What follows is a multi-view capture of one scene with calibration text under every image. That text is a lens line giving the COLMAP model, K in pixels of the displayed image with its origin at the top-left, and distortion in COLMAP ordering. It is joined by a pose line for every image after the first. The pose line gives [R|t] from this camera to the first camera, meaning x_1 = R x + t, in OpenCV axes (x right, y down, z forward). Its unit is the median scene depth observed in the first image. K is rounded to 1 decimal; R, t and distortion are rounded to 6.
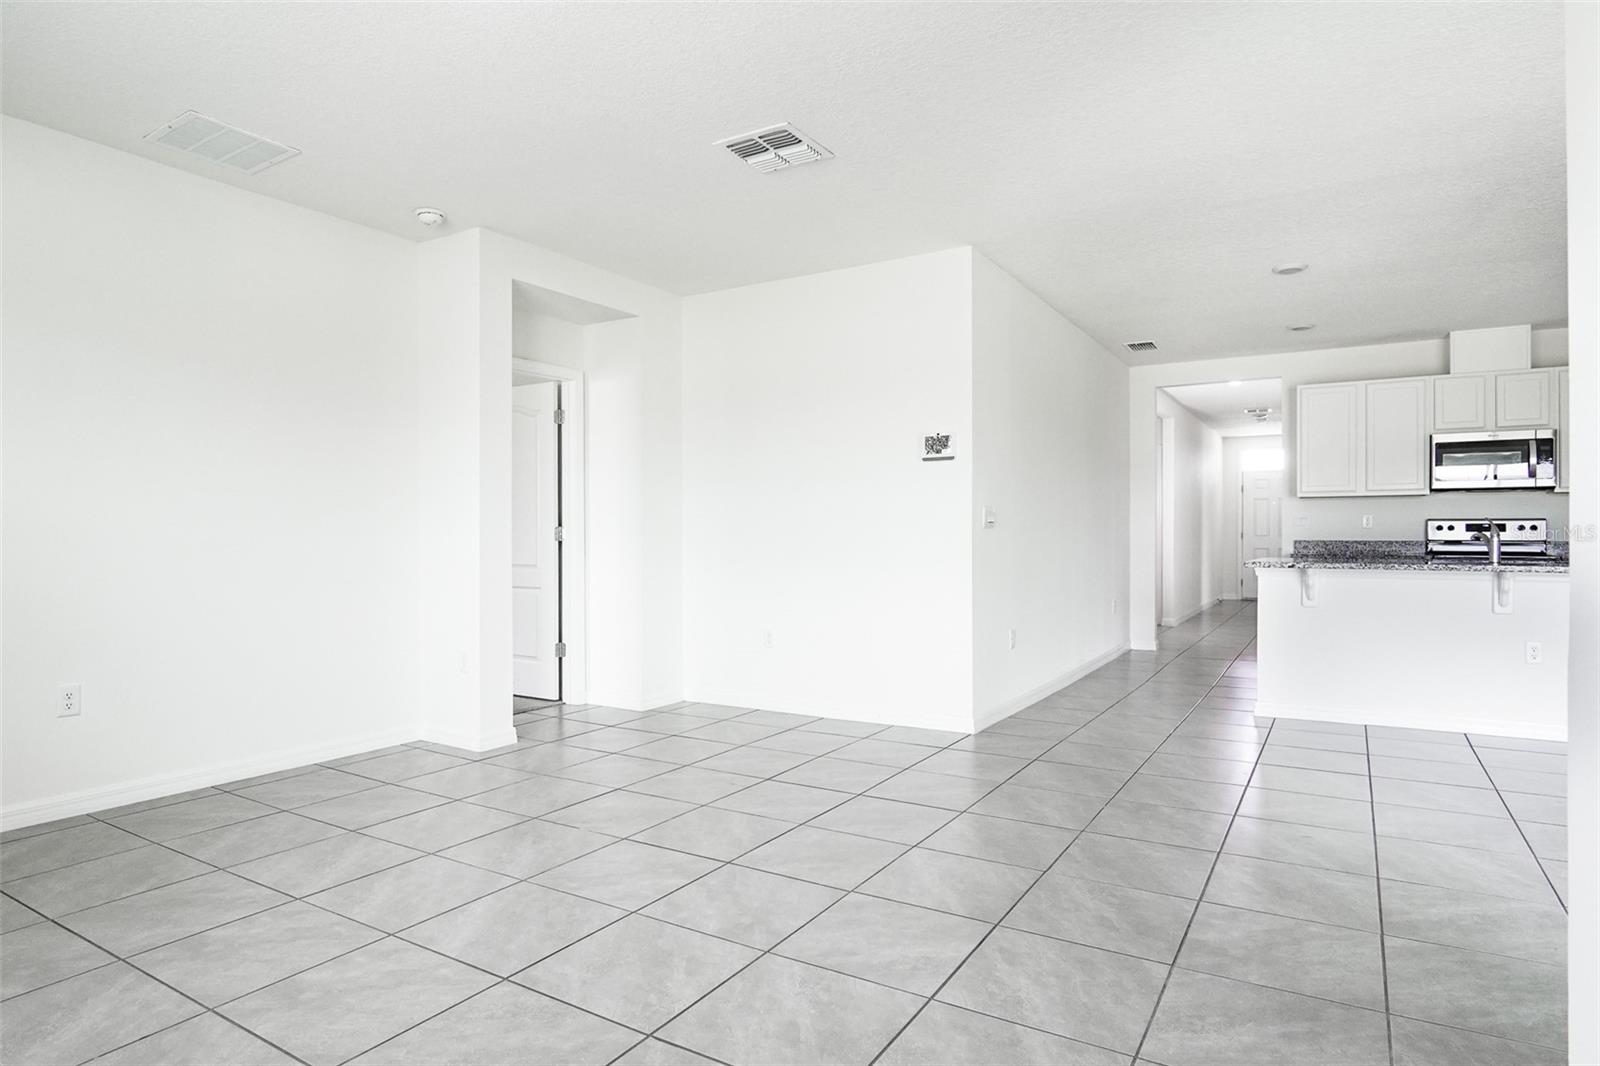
lens RADIAL K [[899.3, 0, 804.4], [0, 899.3, 540.2], [0, 0, 1]] dist [-0.029254, 0.002750]
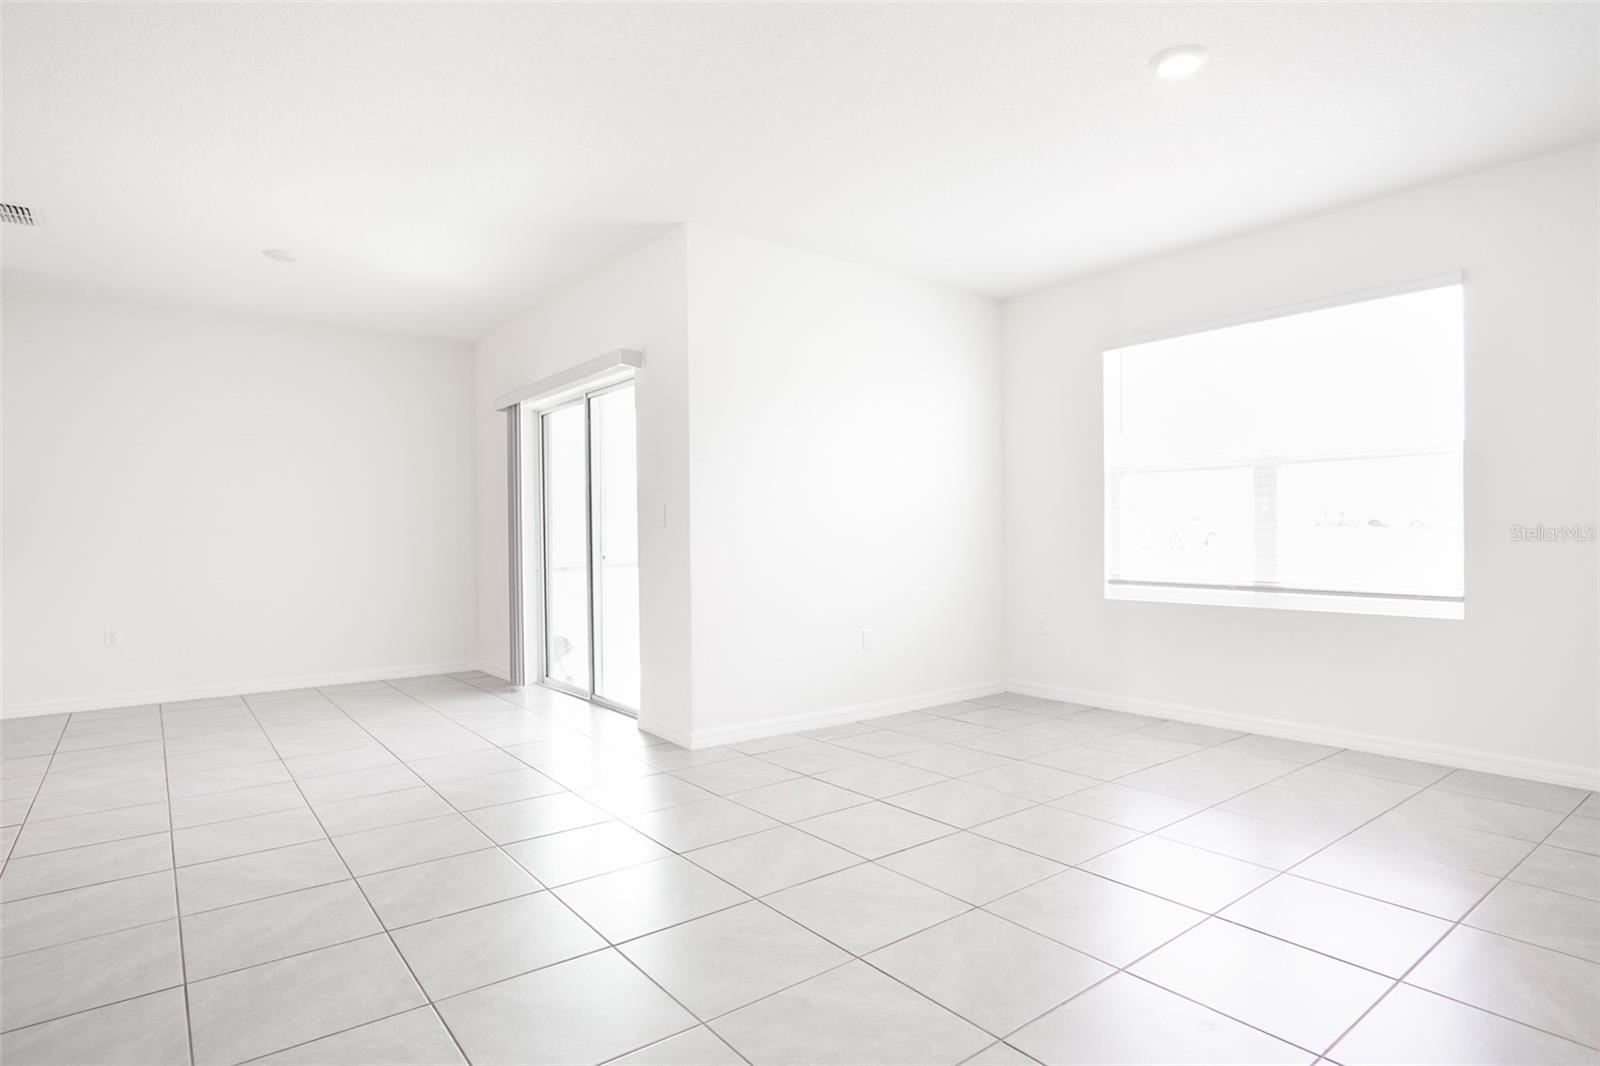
lens RADIAL K [[863.7, 0, 811.3], [0, 863.7, 532.0], [0, 0, 1]] dist [-0.027759, 0.000257]
pose [[-0.936946, 0.013187, 0.349224, -0.115462], [0.016562, 0.999841, 0.006682, -0.007152], [-0.349081, 0.012045, -0.937015, 0.924828]]
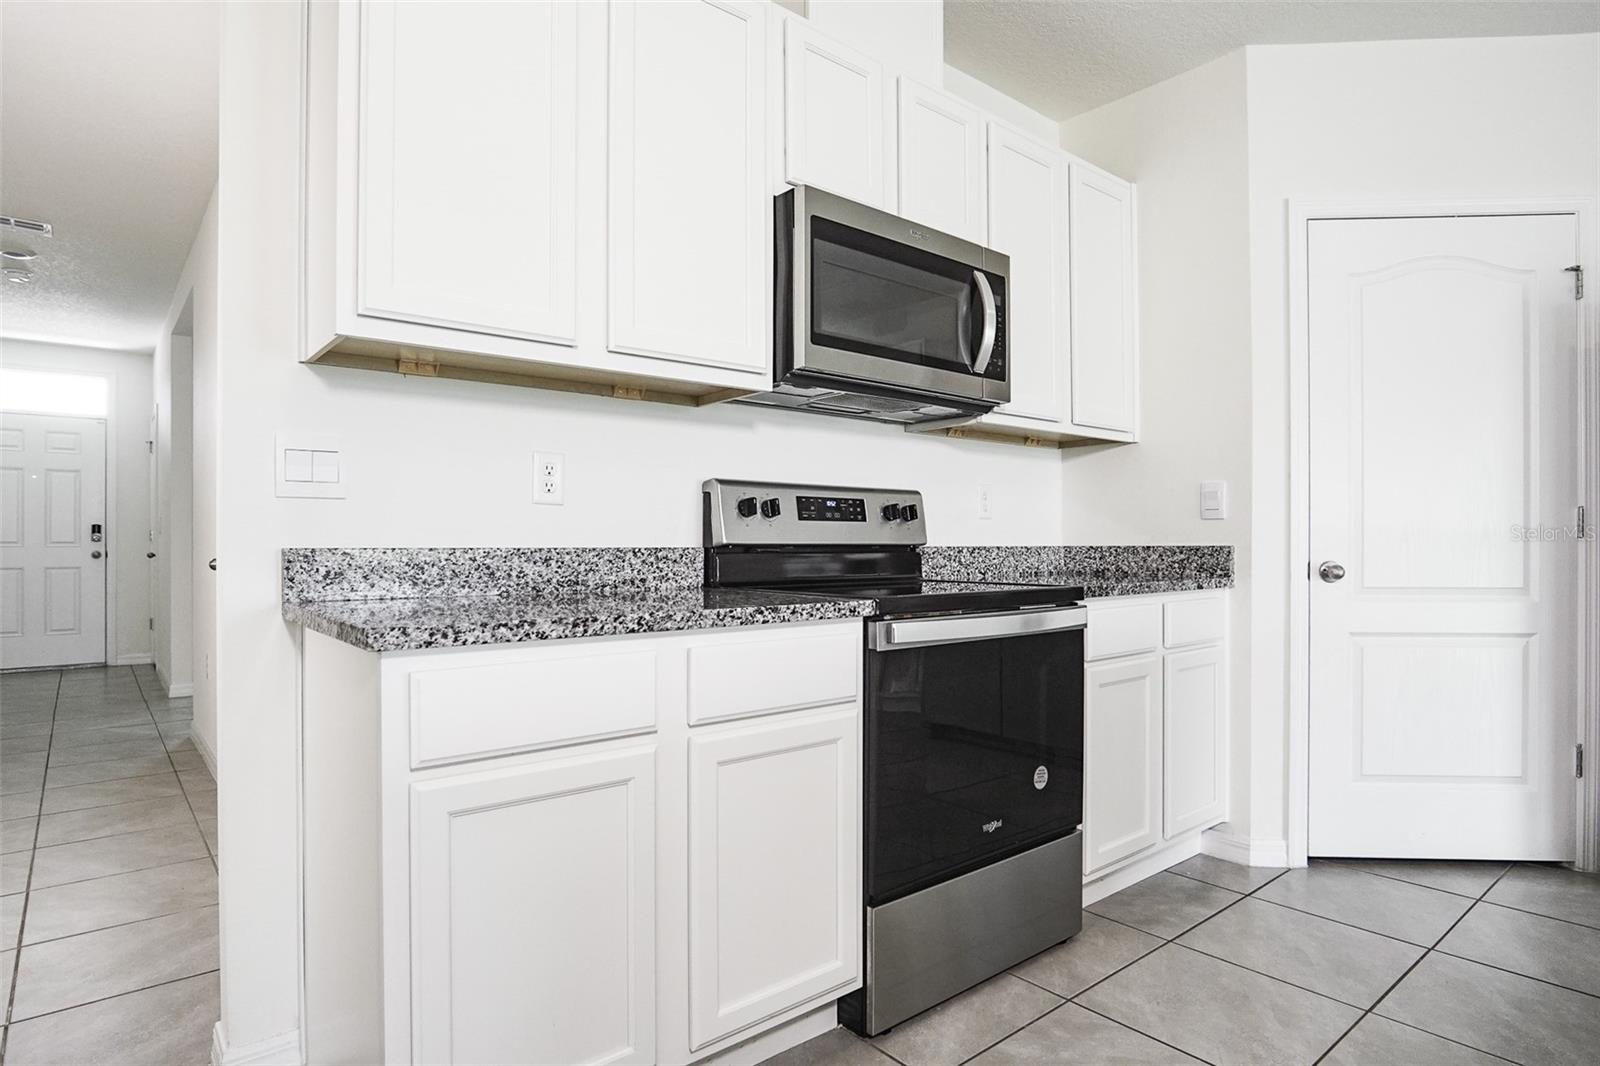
lens RADIAL K [[875.8, 0, 807.8], [0, 875.8, 540.8], [0, 0, 1]] dist [-0.028618, 0.002713]
pose [[0.318636, 0.002656, 0.947874, 0.502213], [0.007674, 0.999956, -0.005382, 0.000263], [-0.947846, 0.008989, 0.318601, 1.048941]]
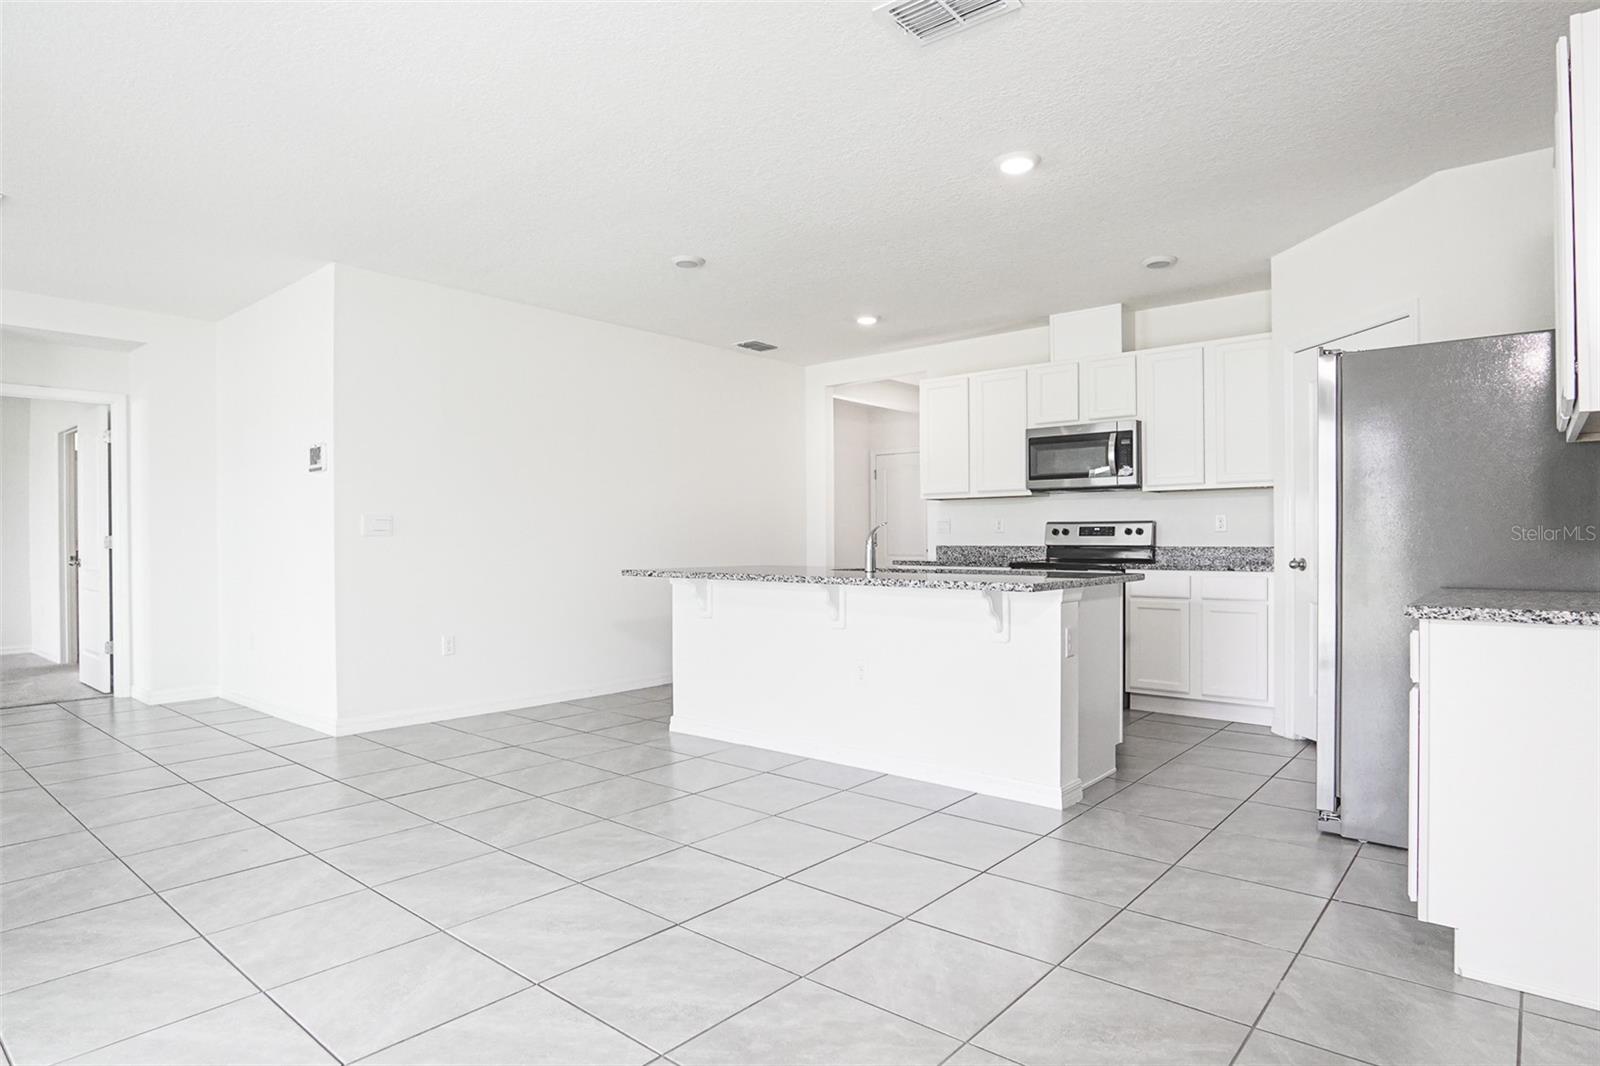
lens RADIAL K [[891.7, 0, 790.9], [0, 891.7, 540.6], [0, 0, 1]] dist [-0.025527, 0.001089]
pose [[0.986991, -0.003216, -0.160745, 0.712592], [0.002717, 0.999991, -0.003323, -0.003211], [0.160754, 0.002843, 0.986990, 0.069127]]
